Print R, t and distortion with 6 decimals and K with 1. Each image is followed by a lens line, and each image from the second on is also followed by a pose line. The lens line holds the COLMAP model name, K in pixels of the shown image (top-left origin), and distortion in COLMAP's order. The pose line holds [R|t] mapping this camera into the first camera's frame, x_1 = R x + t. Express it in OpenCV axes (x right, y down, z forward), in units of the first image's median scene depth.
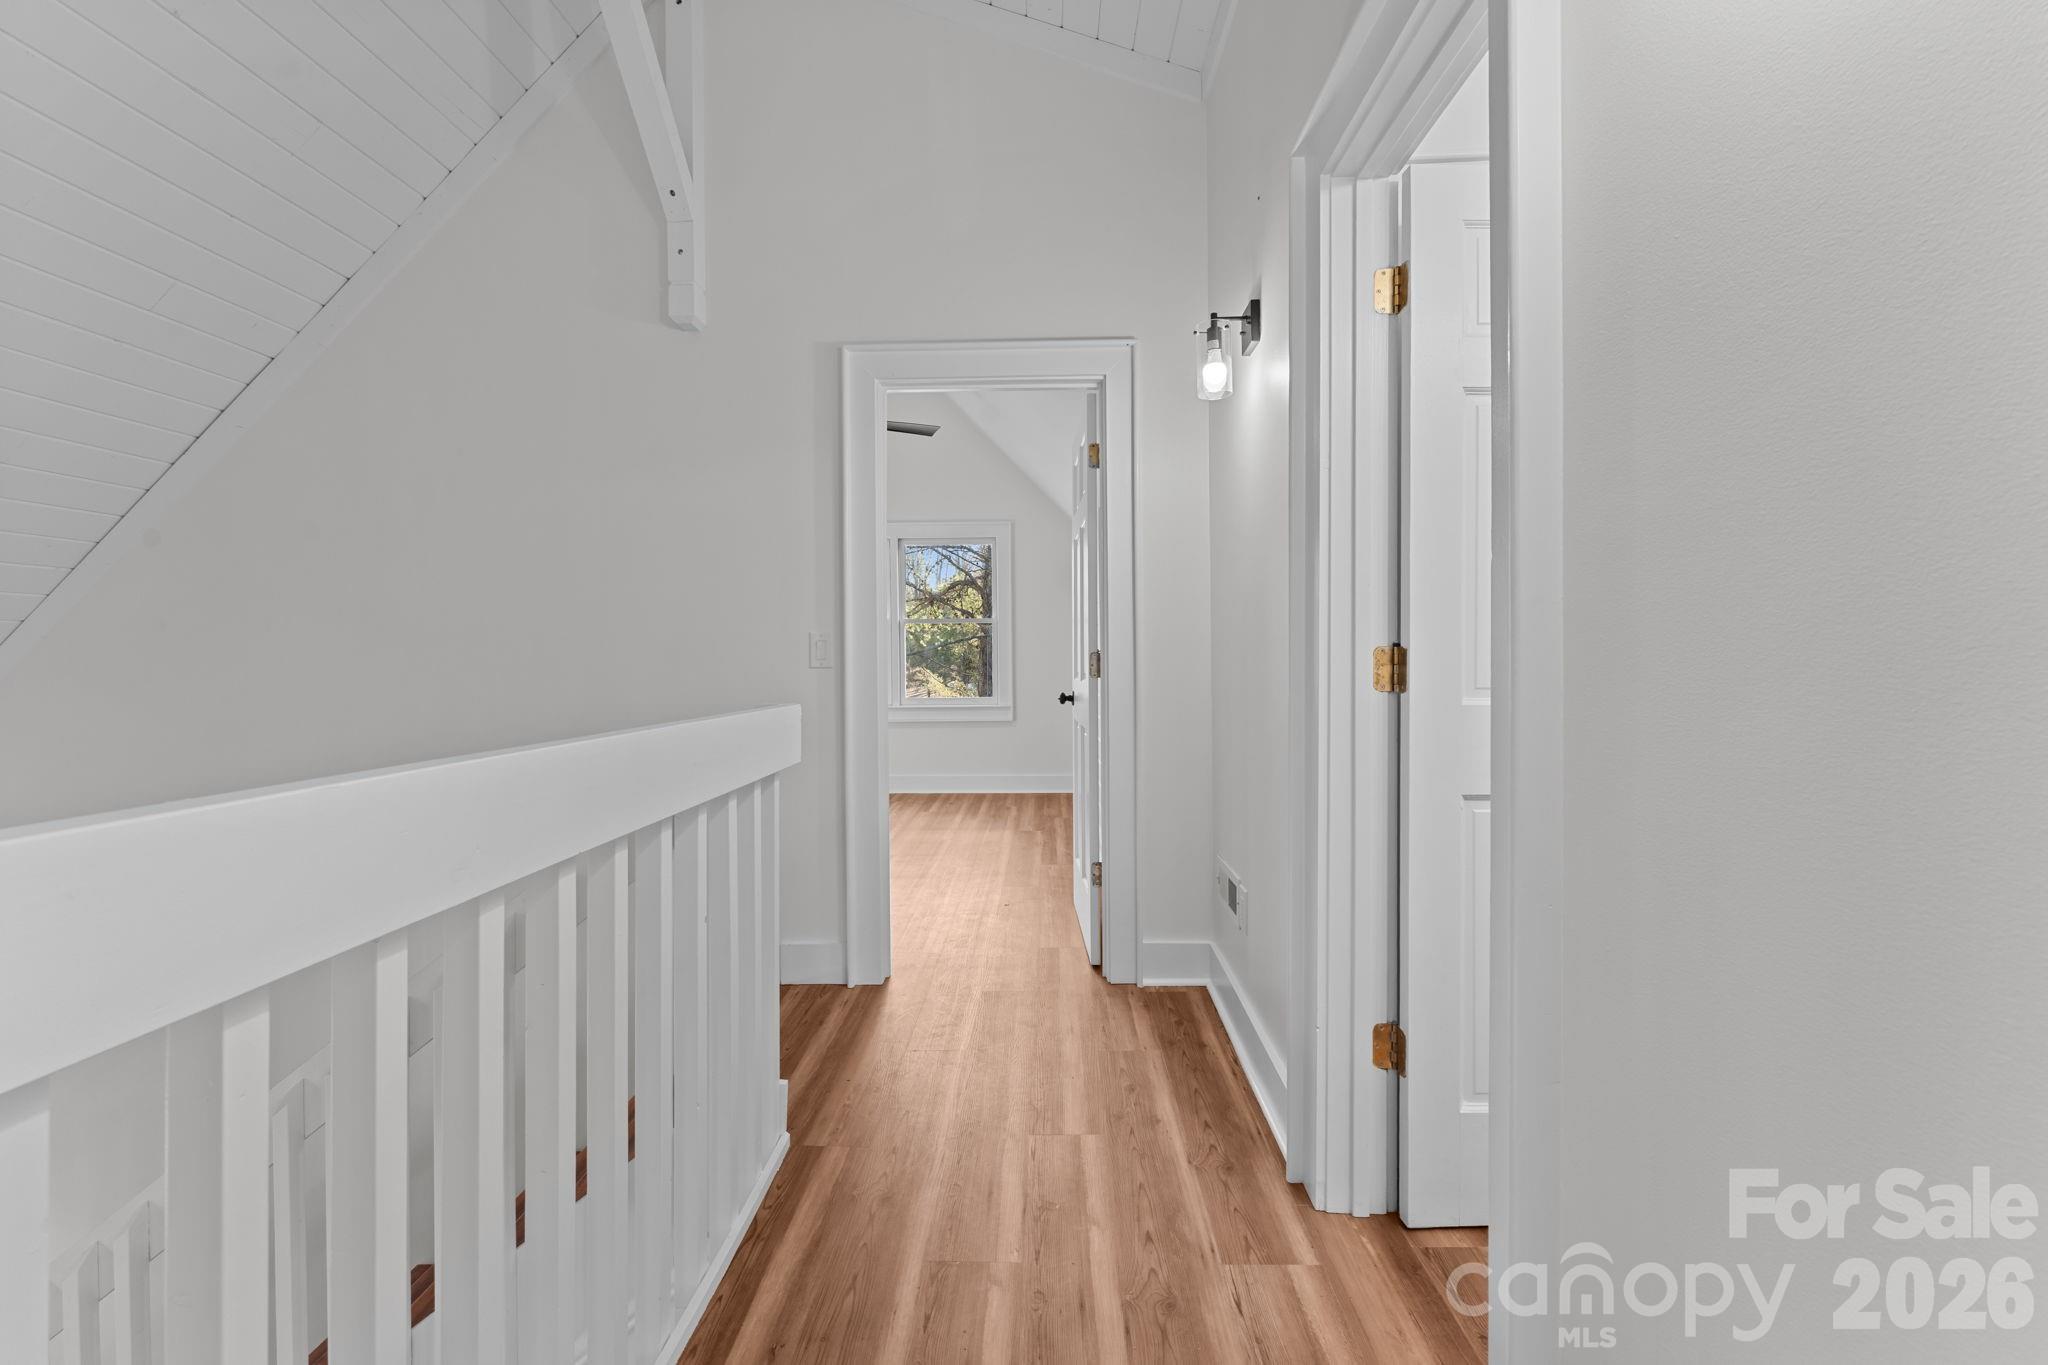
lens RADIAL K [[840.5, 0, 1030.4], [0, 840.5, 649.6], [0, 0, 1]] dist [0.004395, 0.000087]
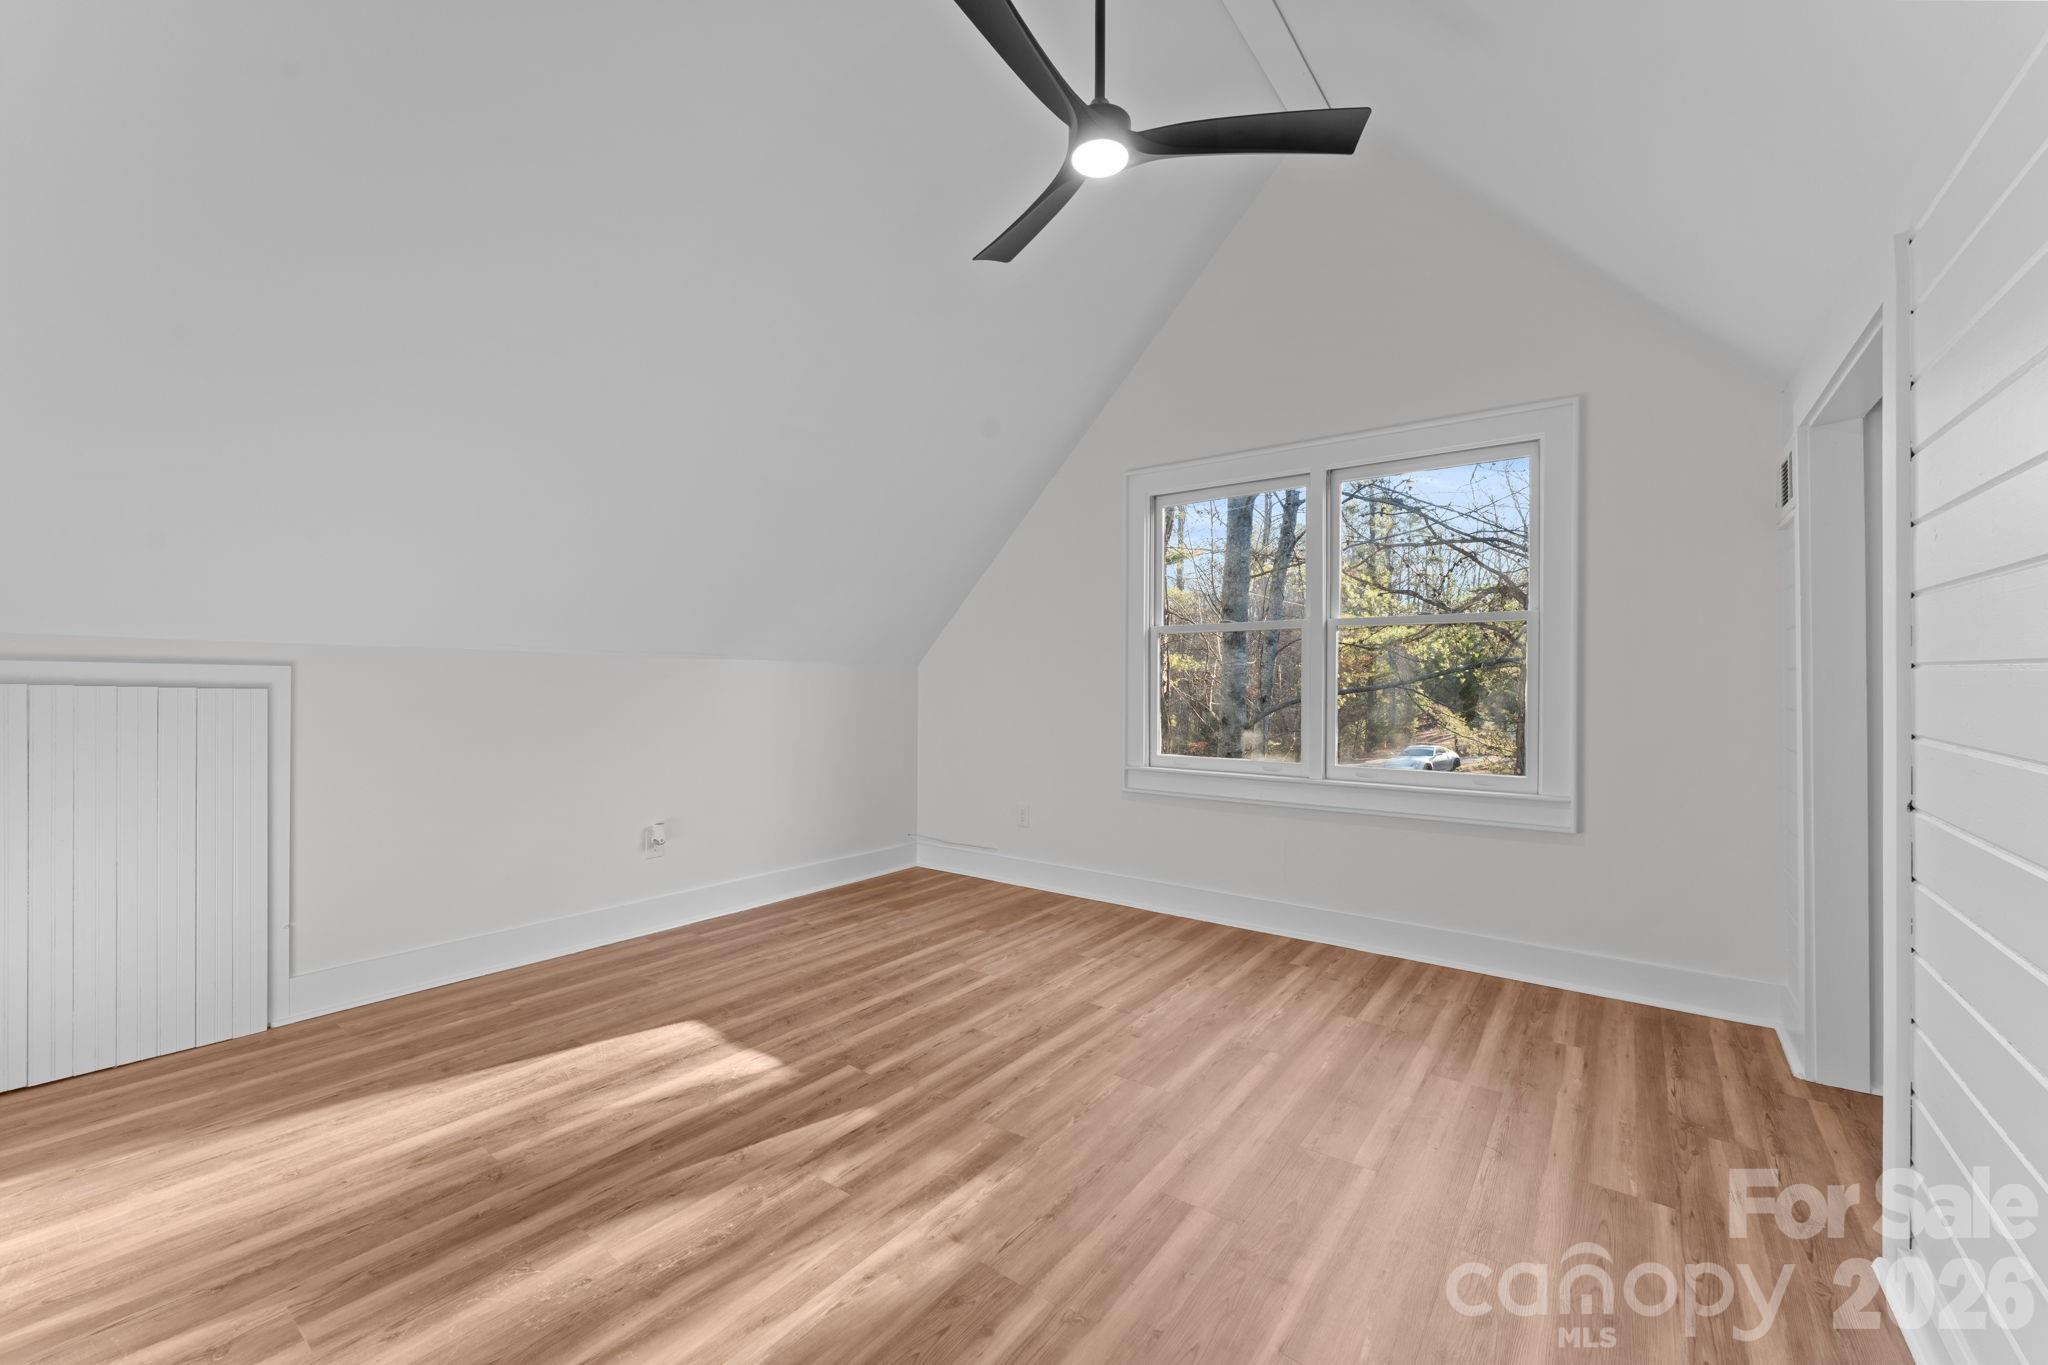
lens RADIAL K [[840.5, 0, 1023.6], [0, 840.5, 684.3], [0, 0, 1]] dist [0.004395, 0.000087]
pose [[0.824047, 0.015226, -0.566316, -0.010106], [-0.012706, 0.999884, 0.008394, 0.003999], [0.566379, 0.000279, 0.824145, 0.461238]]
